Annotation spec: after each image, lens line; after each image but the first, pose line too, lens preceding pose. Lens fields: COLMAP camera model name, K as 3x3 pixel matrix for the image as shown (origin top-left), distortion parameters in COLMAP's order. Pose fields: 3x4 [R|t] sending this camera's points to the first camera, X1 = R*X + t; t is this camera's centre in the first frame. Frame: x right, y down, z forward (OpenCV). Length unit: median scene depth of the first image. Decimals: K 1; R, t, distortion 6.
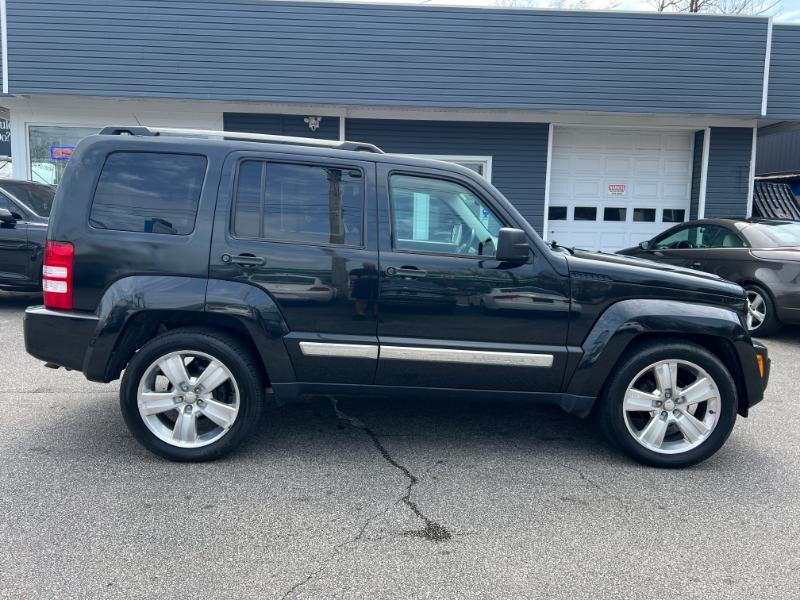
lens RADIAL K [[600.9, 0, 400.0], [0, 600.9, 300.0], [0, 0, 1]] dist [0.050281, -0.055681]
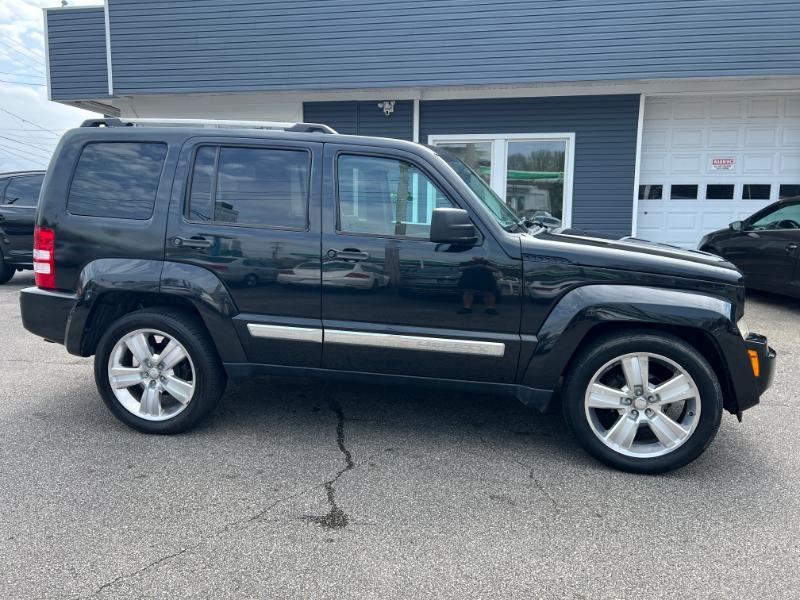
lens RADIAL K [[601.9, 0, 398.3], [0, 601.9, 299.5], [0, 0, 1]] dist [0.053676, -0.063892]
pose [[0.977504, 0.014517, -0.210415, 0.286884], [-0.009690, 0.999666, 0.023951, 0.002172], [0.210693, -0.021373, 0.977319, 0.054358]]
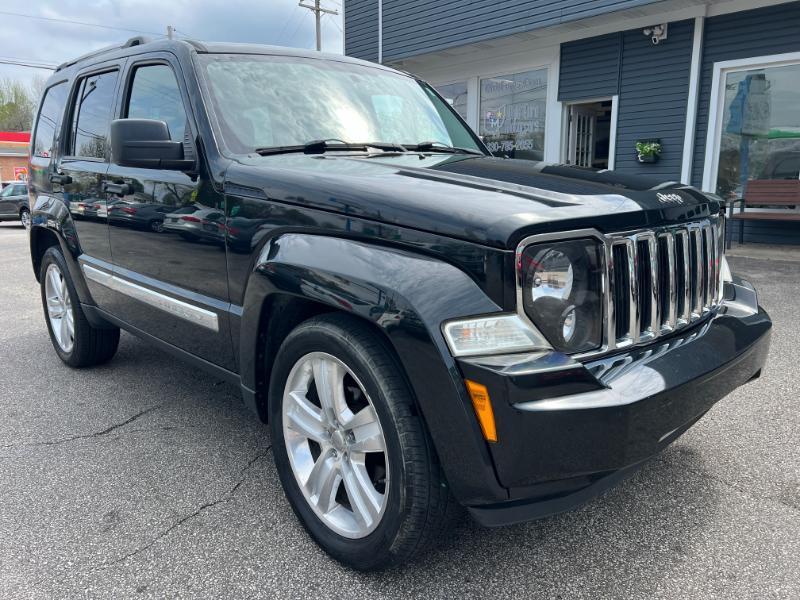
lens RADIAL K [[610.5, 0, 400.0], [0, 610.5, 300.0], [0, 0, 1]] dist [0.013237, 0.004326]
pose [[0.655414, 0.116730, -0.746194, 0.874120], [-0.071650, 0.993138, 0.092427, 0.000695], [0.751863, -0.007113, 0.659281, 0.707229]]
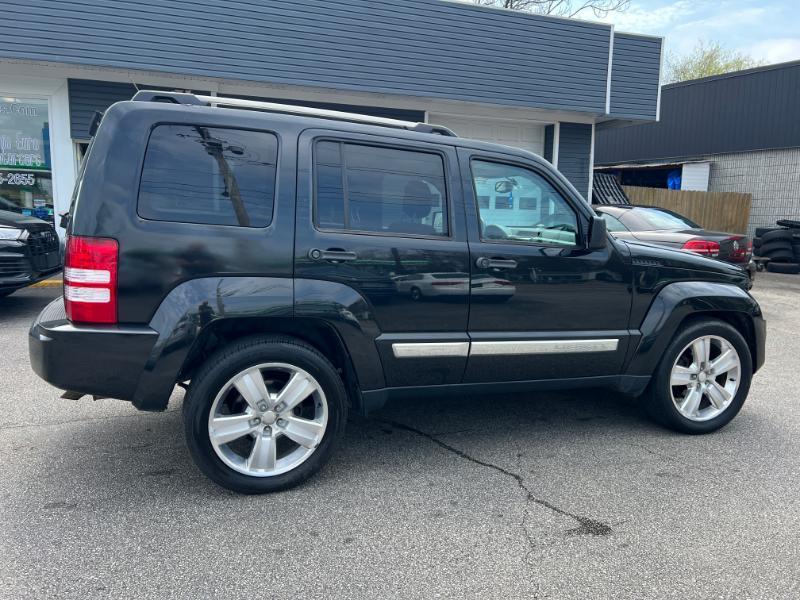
lens RADIAL K [[600.9, 0, 400.0], [0, 600.9, 300.0], [0, 0, 1]] dist [0.050281, -0.055681]
pose [[0.948385, -0.048583, 0.313376, -0.422381], [0.040898, 0.998681, 0.031053, -0.023212], [-0.314471, -0.016633, 0.949121, 0.132429]]
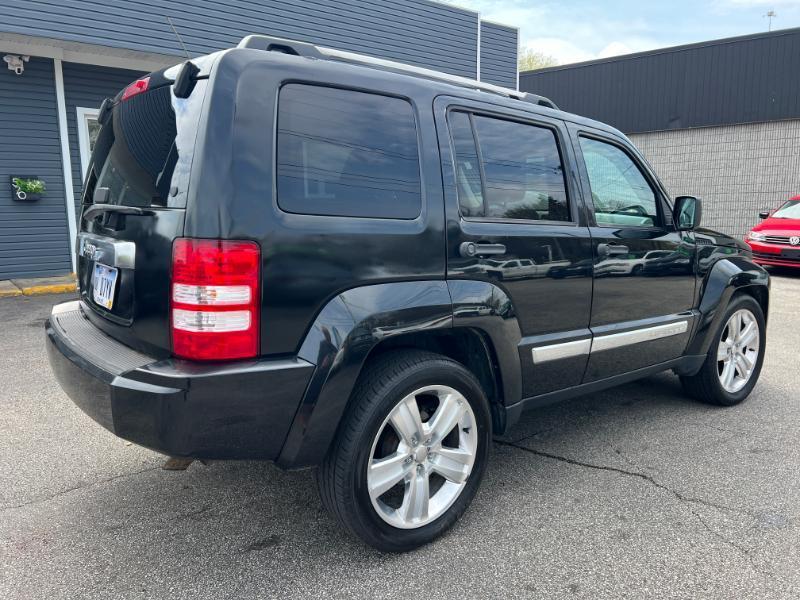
lens RADIAL K [[600.9, 0, 396.6], [0, 600.9, 298.5], [0, 0, 1]] dist [0.046871, -0.053891]
pose [[0.808370, -0.117767, 0.576775, -0.732100], [0.094887, 0.993040, 0.069773, -0.064160], [-0.580977, -0.001674, 0.813918, 0.447003]]
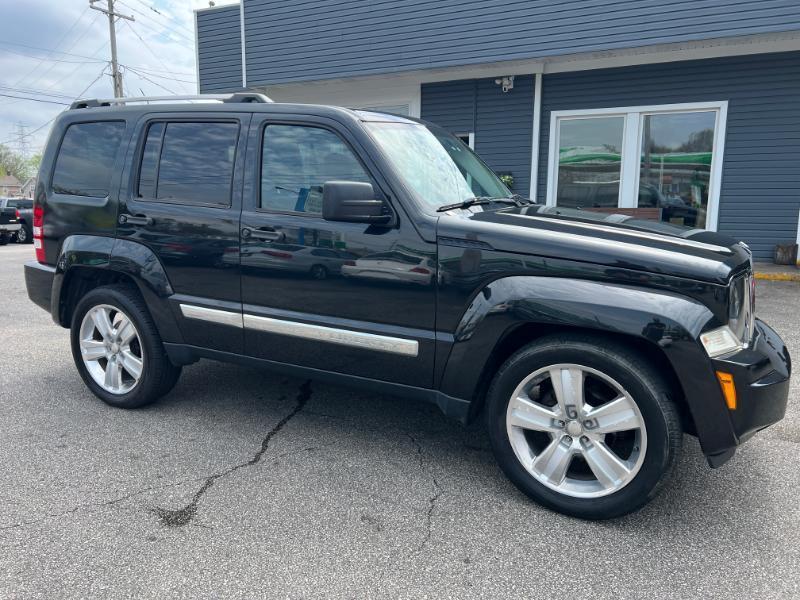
lens RADIAL K [[603.5, 0, 397.7], [0, 603.5, 303.6], [0, 0, 1]] dist [0.047307, -0.051554]
pose [[0.870083, 0.065705, -0.488507, 0.612695], [-0.043486, 0.997443, 0.056705, -0.002477], [0.490984, -0.028095, 0.870716, 0.293936]]
